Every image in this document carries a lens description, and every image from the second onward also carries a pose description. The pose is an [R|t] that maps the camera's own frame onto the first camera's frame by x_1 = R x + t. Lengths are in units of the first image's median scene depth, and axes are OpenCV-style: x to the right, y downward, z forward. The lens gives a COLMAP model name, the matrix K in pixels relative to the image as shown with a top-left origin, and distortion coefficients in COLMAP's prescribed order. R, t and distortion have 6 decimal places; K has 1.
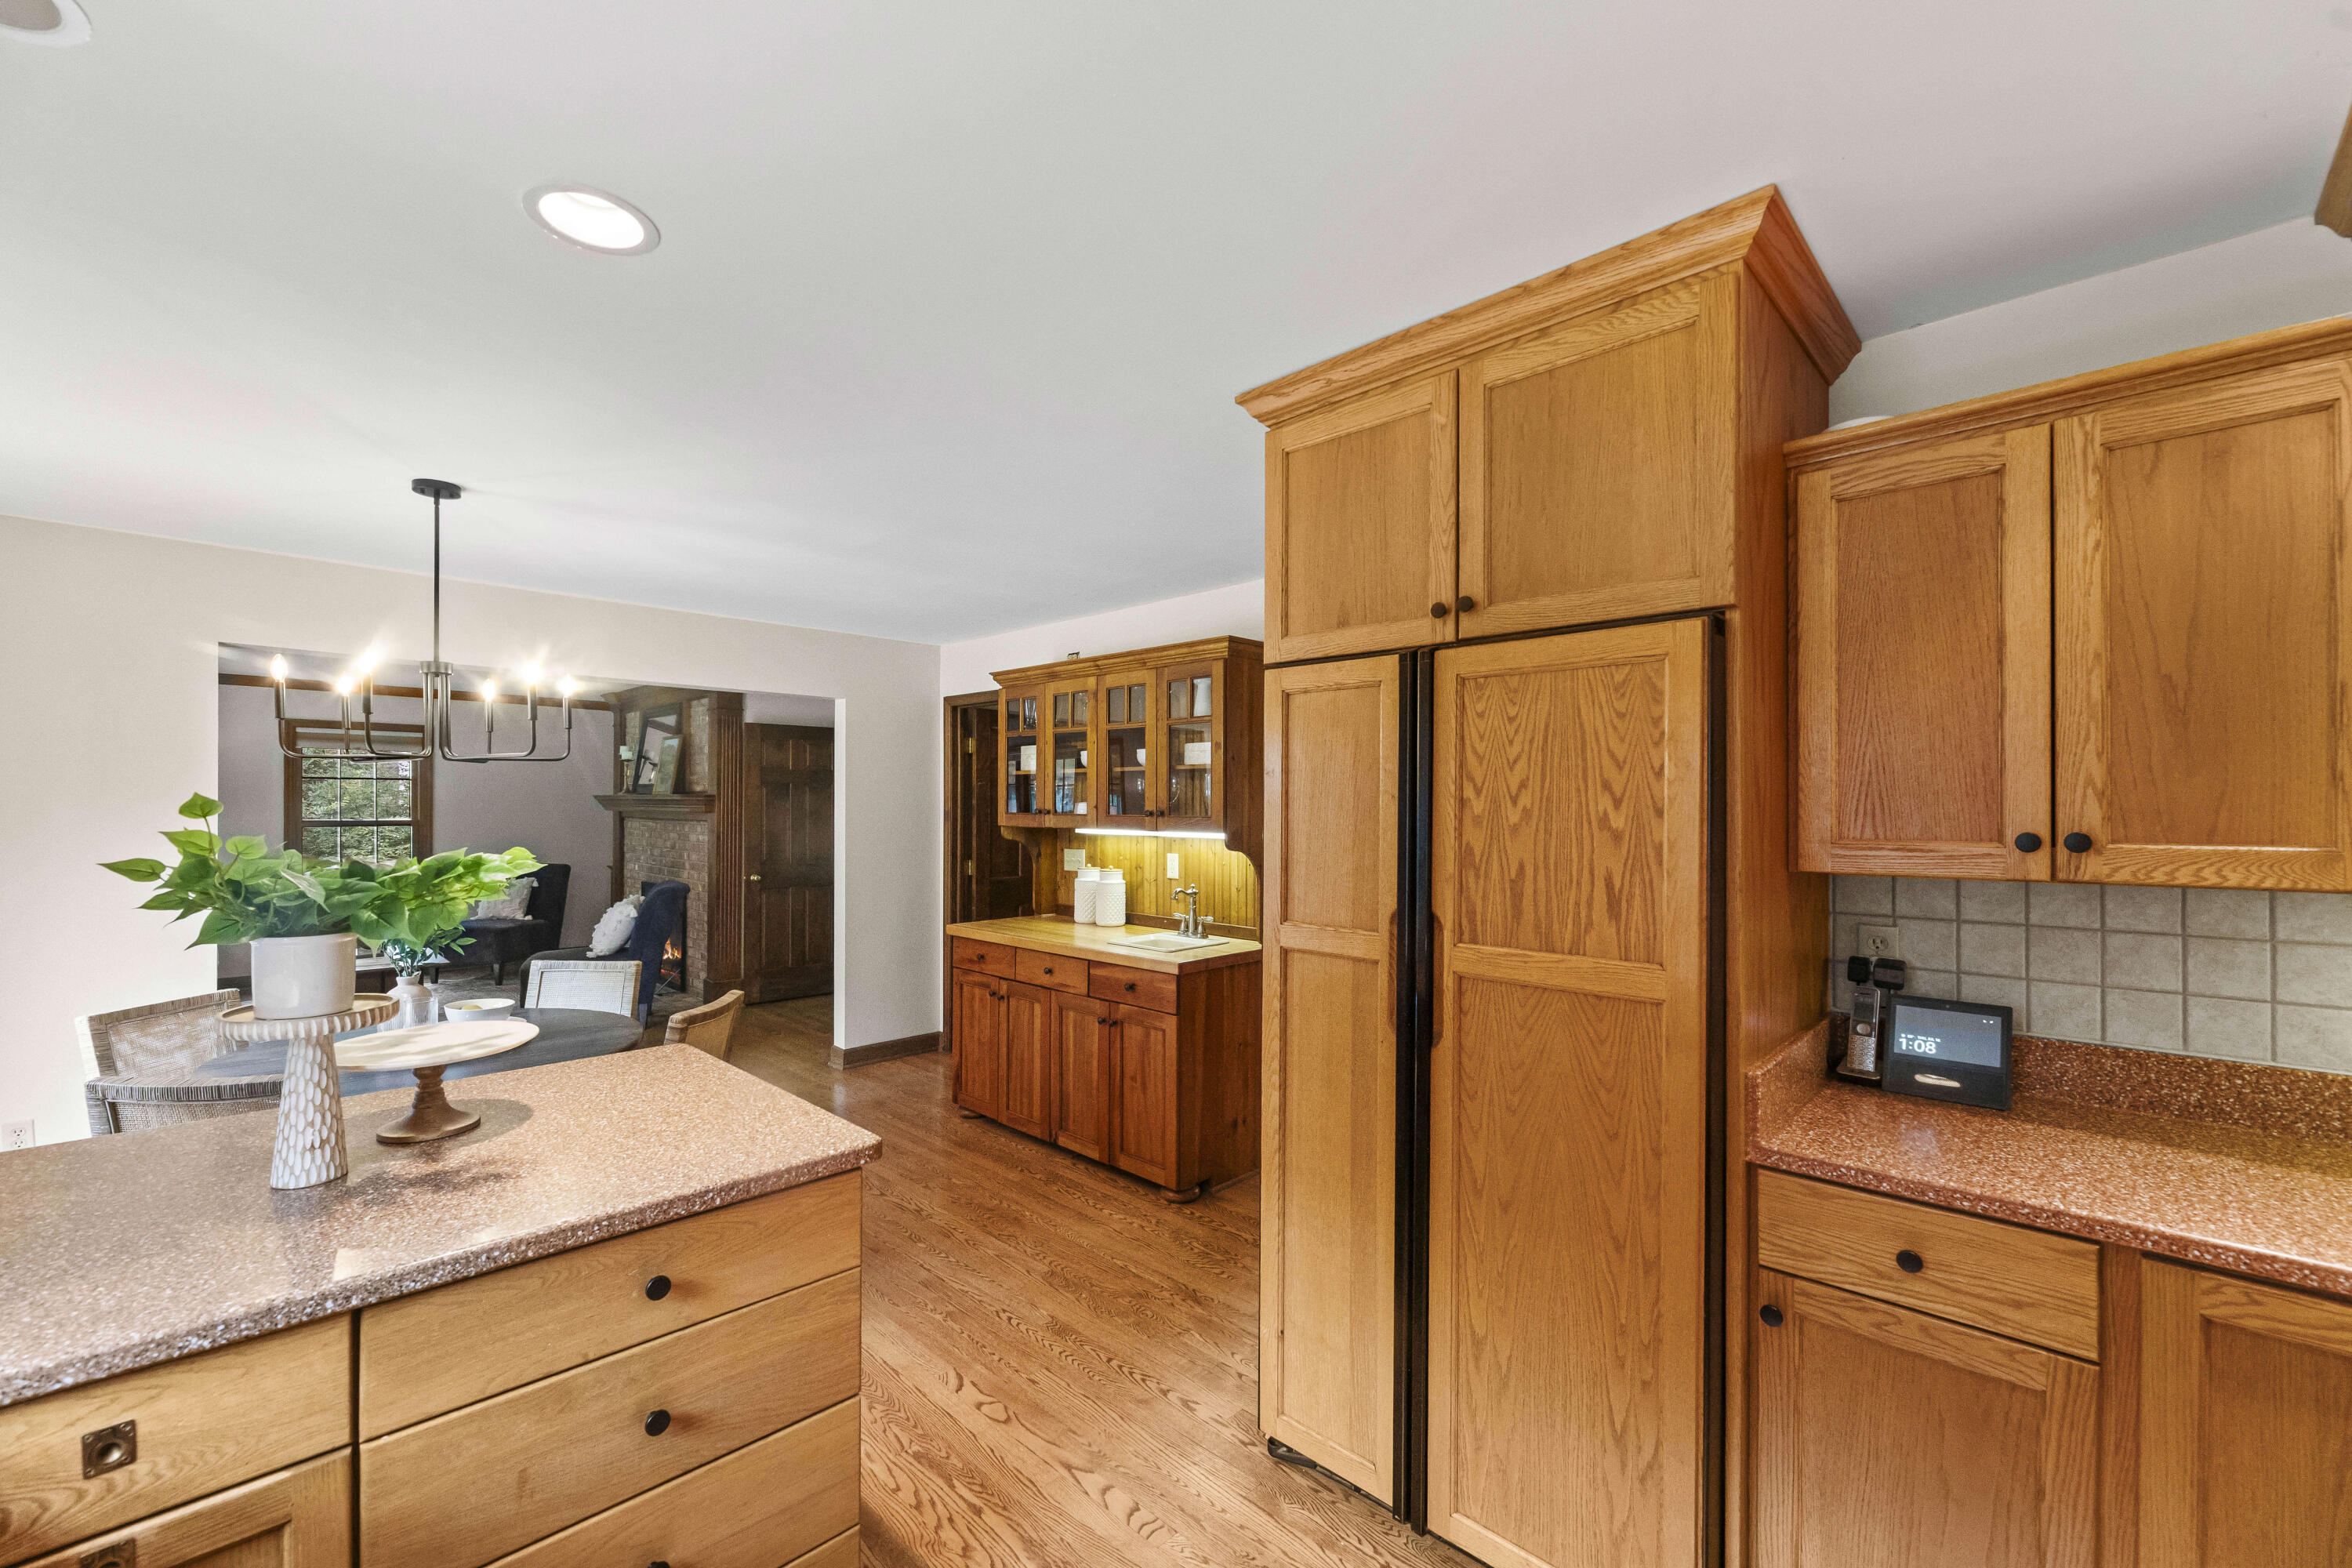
lens RADIAL K [[960.8, 0, 1159.0], [0, 960.8, 801.9], [0, 0, 1]] dist [0.004883, -0.000019]
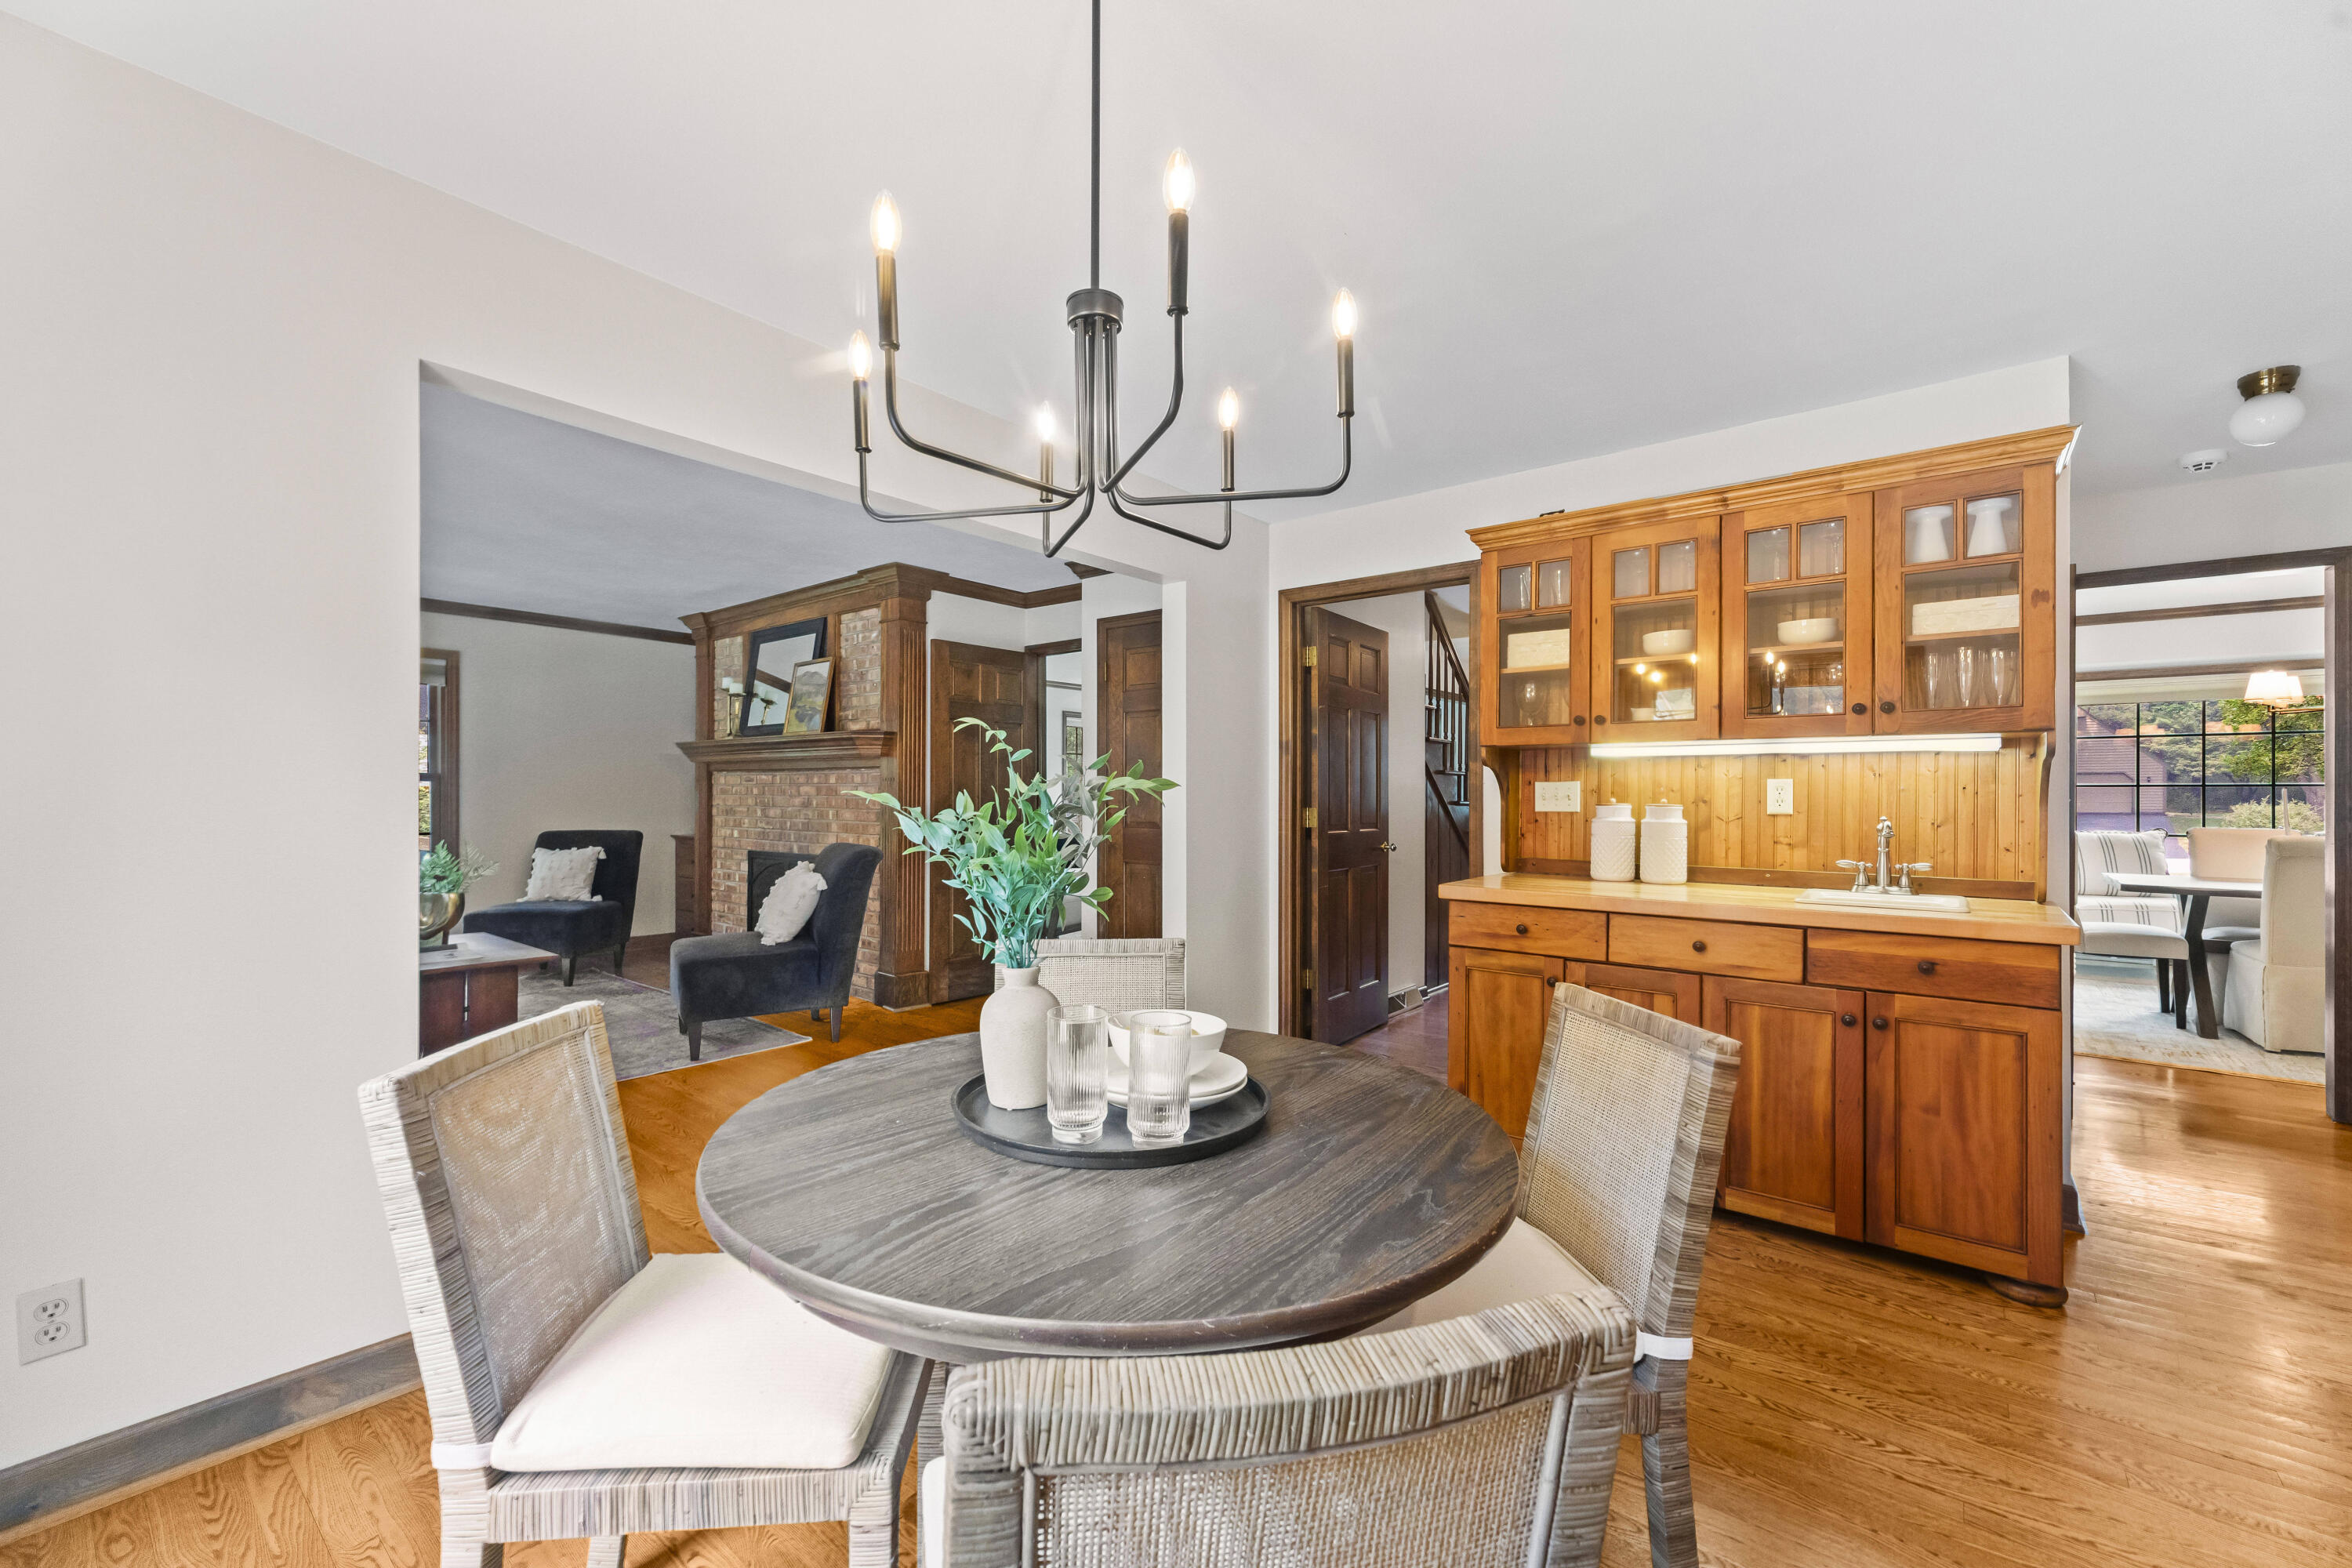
lens RADIAL K [[960.8, 0, 1175.2], [0, 960.8, 785.6], [0, 0, 1]] dist [0.004883, -0.000019]
pose [[0.994967, -0.001428, 0.100190, -0.497144], [0.001647, 0.999996, -0.002102, 0.058960], [-0.100187, 0.002257, 0.994966, 0.339131]]
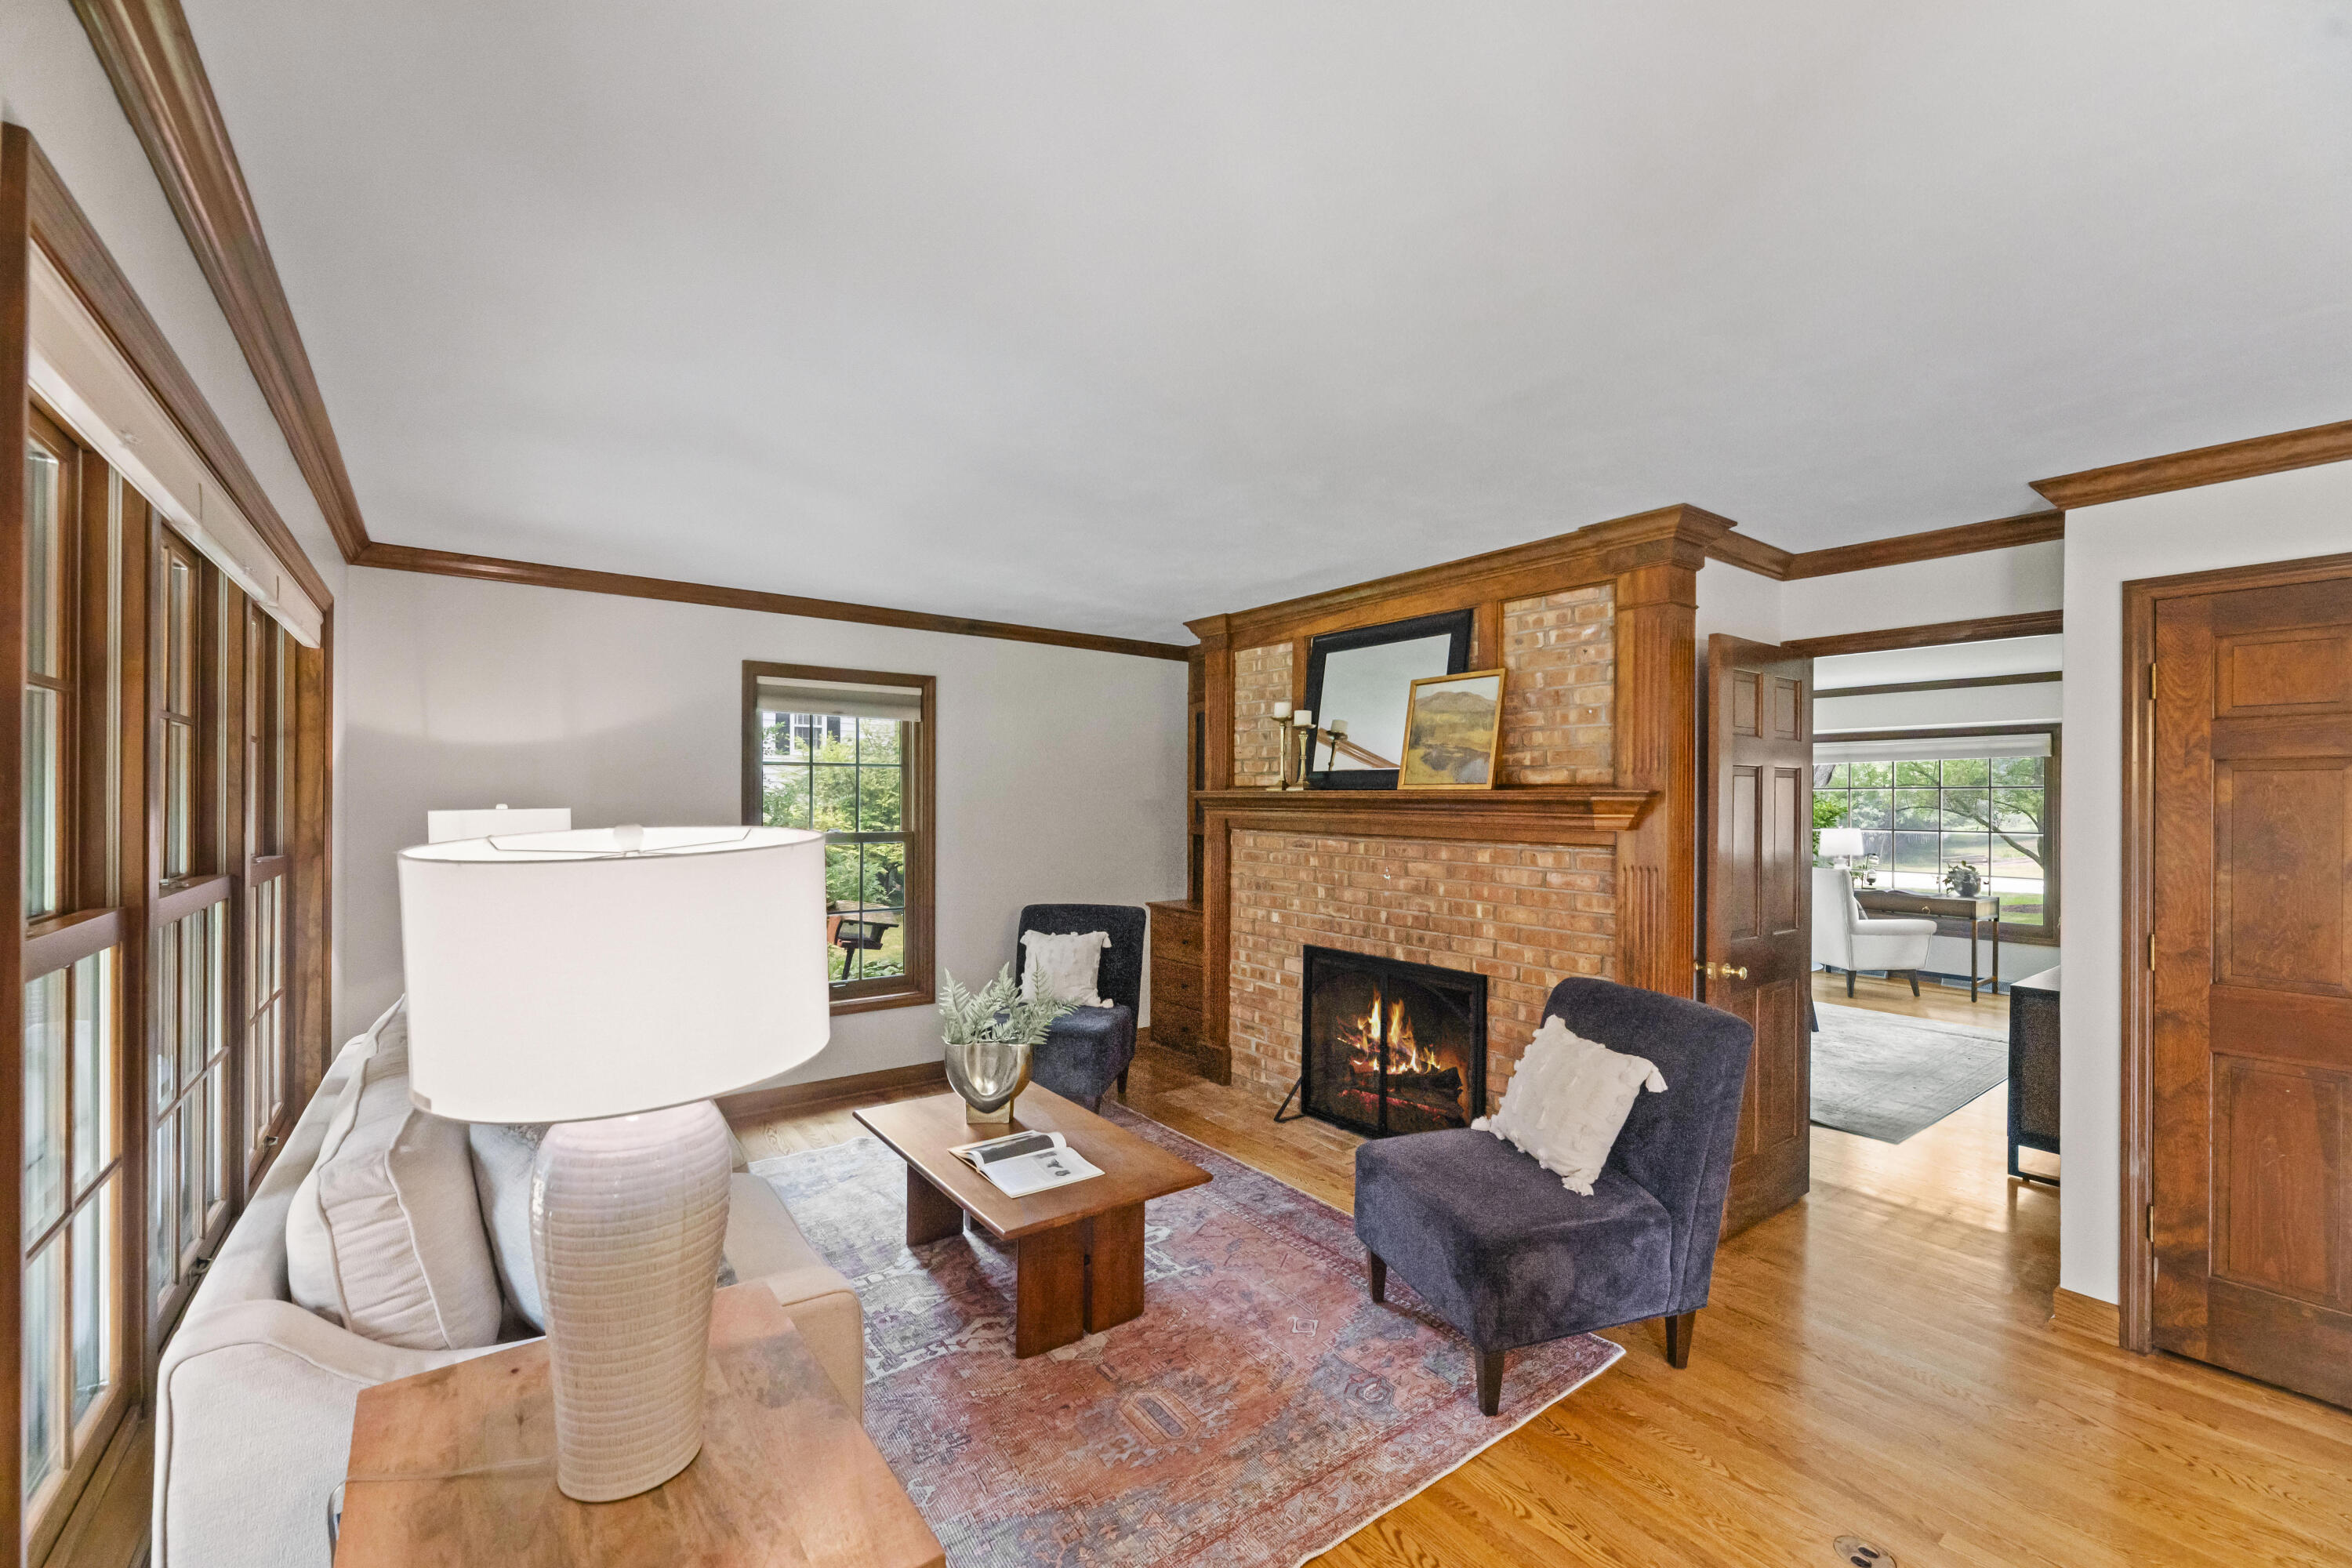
lens RADIAL K [[960.8, 0, 1185.9], [0, 960.8, 790.0], [0, 0, 1]] dist [0.004883, -0.000019]
pose [[0.990383, -0.000239, -0.138353, -0.974703], [-0.000600, 0.999982, -0.006021, -0.007240], [0.138352, 0.006046, 0.990365, 0.805708]]
